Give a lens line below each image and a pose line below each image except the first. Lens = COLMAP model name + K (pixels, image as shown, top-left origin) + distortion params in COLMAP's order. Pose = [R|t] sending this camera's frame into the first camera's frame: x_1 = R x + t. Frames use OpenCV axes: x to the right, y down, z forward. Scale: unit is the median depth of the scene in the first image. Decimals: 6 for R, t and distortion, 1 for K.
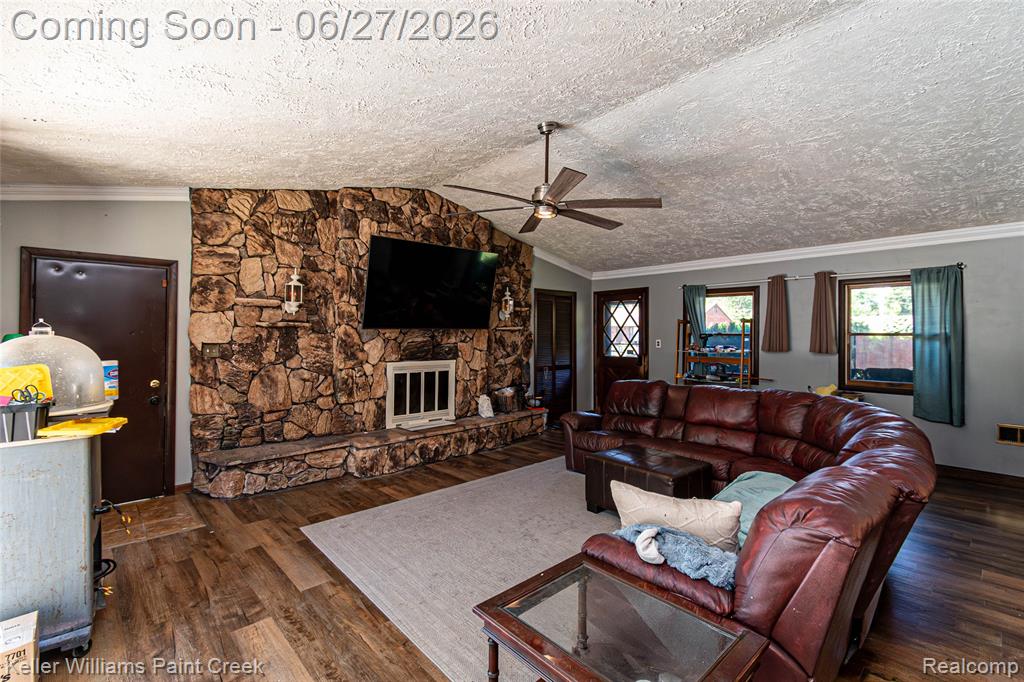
lens RADIAL K [[457.6, 0, 504.3], [0, 457.6, 330.5], [0, 0, 1]] dist [0.001968, 0.000036]
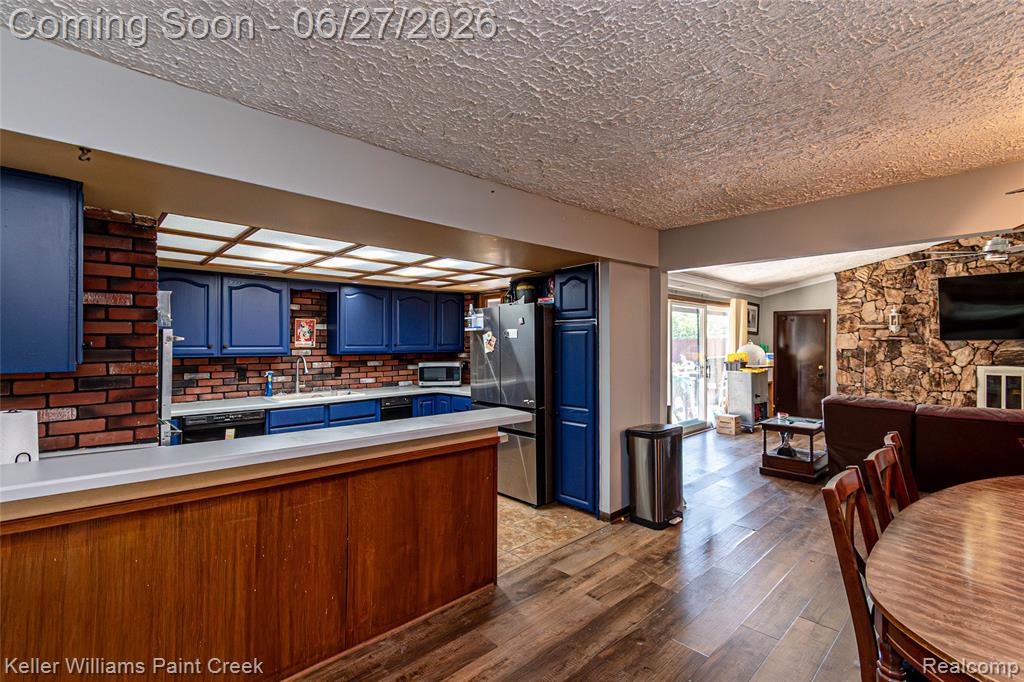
lens RADIAL K [[466.1, 0, 508.9], [0, 466.1, 343.7], [0, 0, 1]] dist [0.001625, -0.000807]
pose [[-0.008831, -0.001682, -0.999960, 1.105155], [0.006118, 0.999980, -0.001736, 0.000012], [0.999942, -0.006133, -0.008820, -0.343766]]
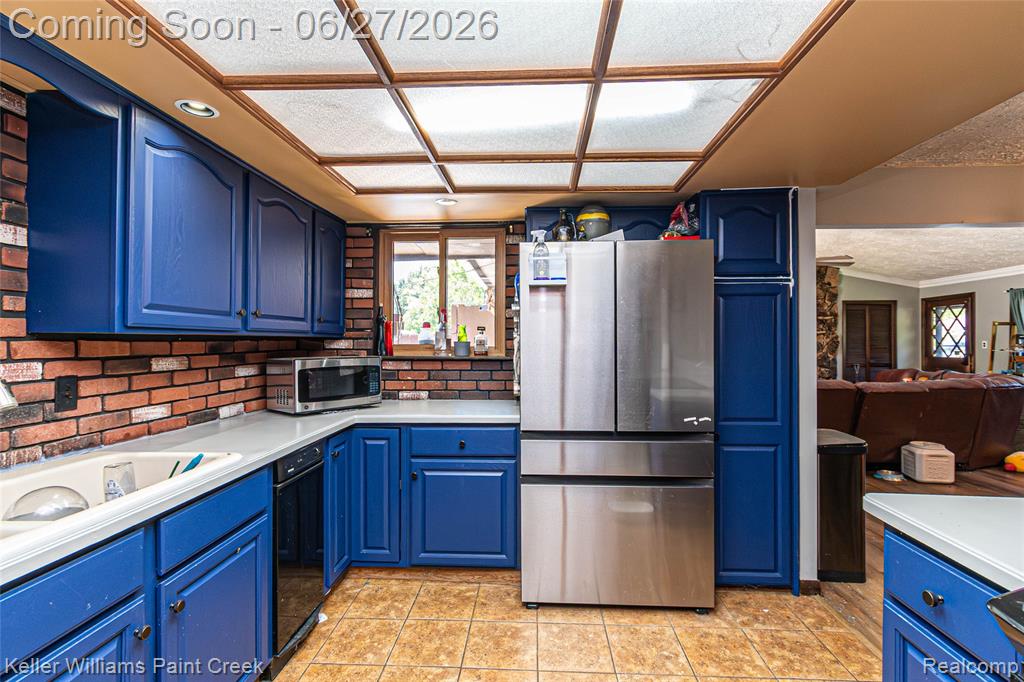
lens RADIAL K [[468.0, 0, 512.0], [0, 468.0, 341.0], [0, 0, 1]] dist [-0.001904, -0.000614]
pose [[0.696894, -0.002720, -0.717169, 0.482629], [0.002803, 0.999996, -0.001068, 0.024727], [0.717169, -0.001266, 0.696899, -0.752360]]
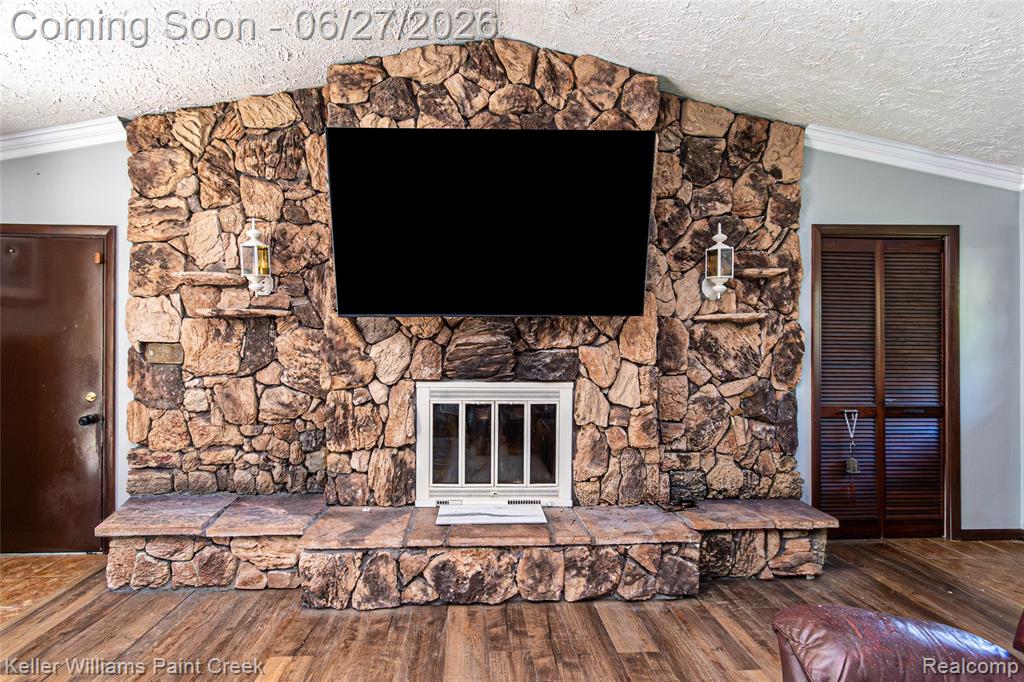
lens RADIAL K [[466.1, 0, 508.9], [0, 466.1, 343.7], [0, 0, 1]] dist [0.001625, -0.000807]
pose [[0.770119, -0.001544, -0.637899, 0.170689], [0.003655, 0.999991, 0.001991, 0.025114], [0.637890, -0.003865, 0.770117, 0.651141]]
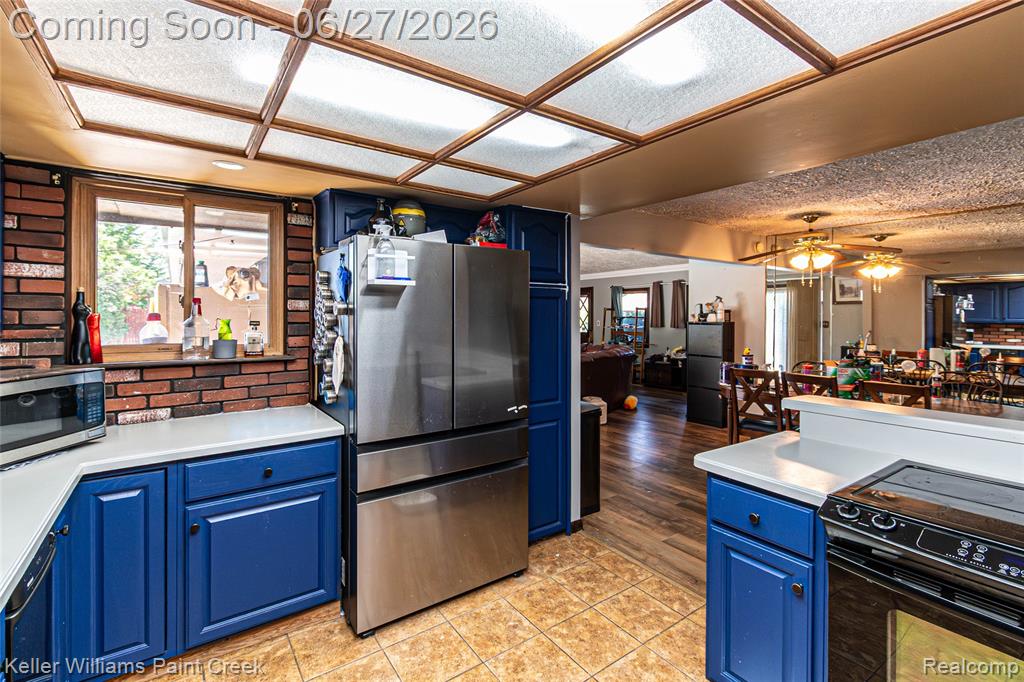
lens RADIAL K [[460.6, 0, 515.3], [0, 460.6, 318.6], [0, 0, 1]] dist [0.001316, -0.000304]
pose [[0.992256, -0.002969, -0.124177, 0.346643], [0.003999, 0.999960, 0.008043, -0.001494], [0.124148, -0.008478, 0.992227, -0.811153]]
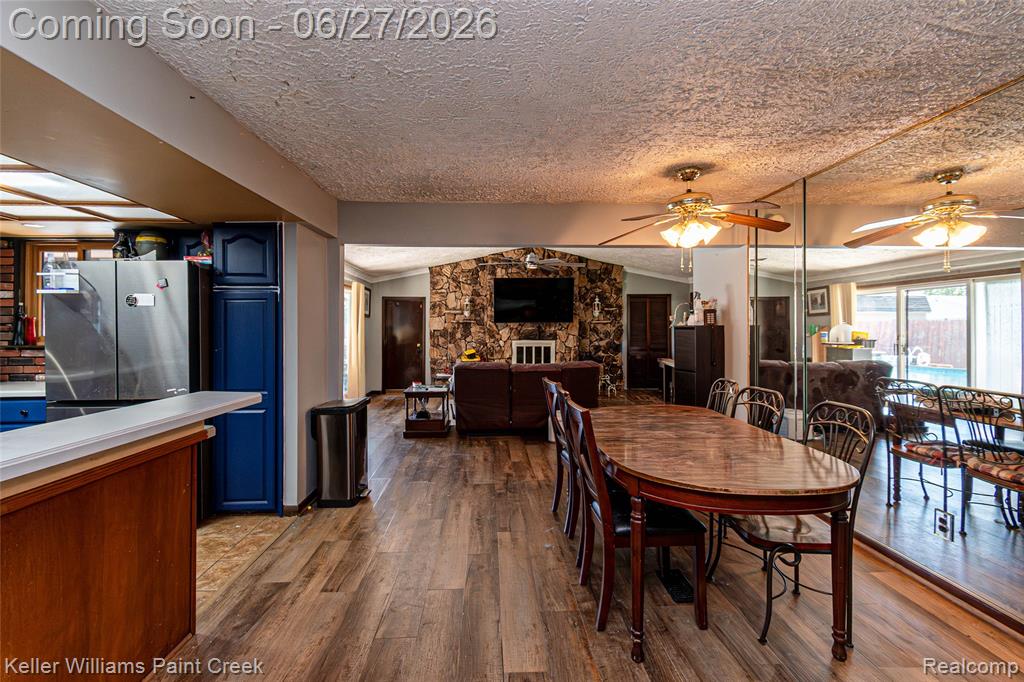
lens RADIAL K [[467.0, 0, 510.9], [0, 467.0, 327.9], [0, 0, 1]] dist [0.001305, -0.000196]
pose [[0.757653, -0.007507, -0.652614, 1.025397], [0.007619, 0.999967, -0.002657, 0.022113], [0.652613, -0.002959, 0.757686, -0.496422]]
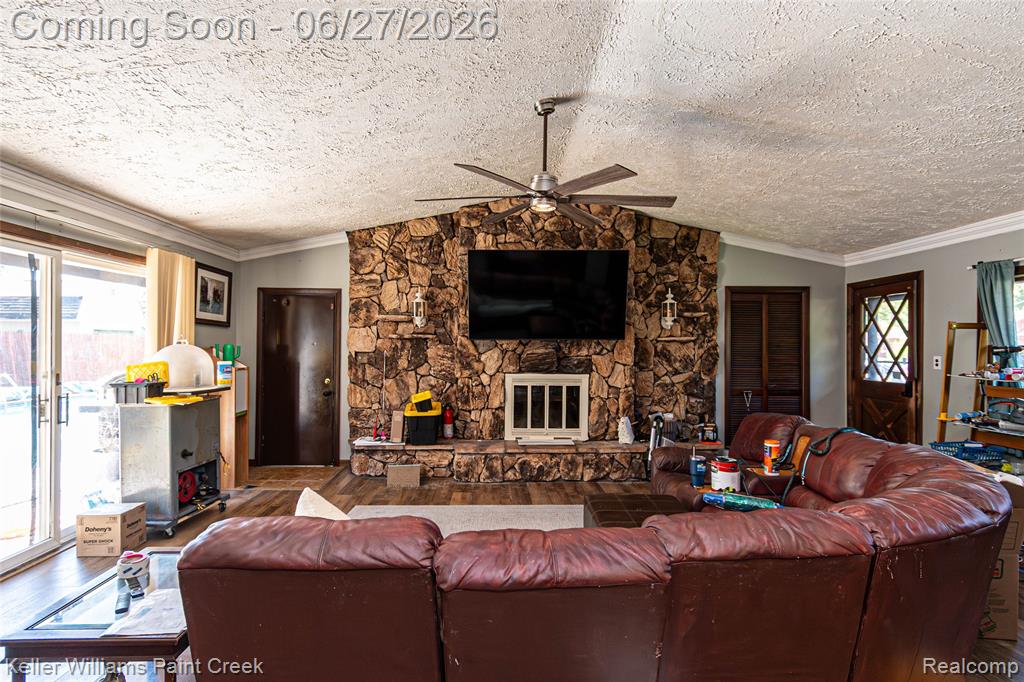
lens RADIAL K [[521.9, 0, 521.8], [0, 521.9, 342.3], [0, 0, 1]] dist [-0.001059, -0.000024]
pose [[0.756594, -0.000572, -0.653884, 0.513808], [0.000872, 1.000000, 0.000135, 0.001520], [0.653884, -0.000672, 0.756595, 0.162722]]
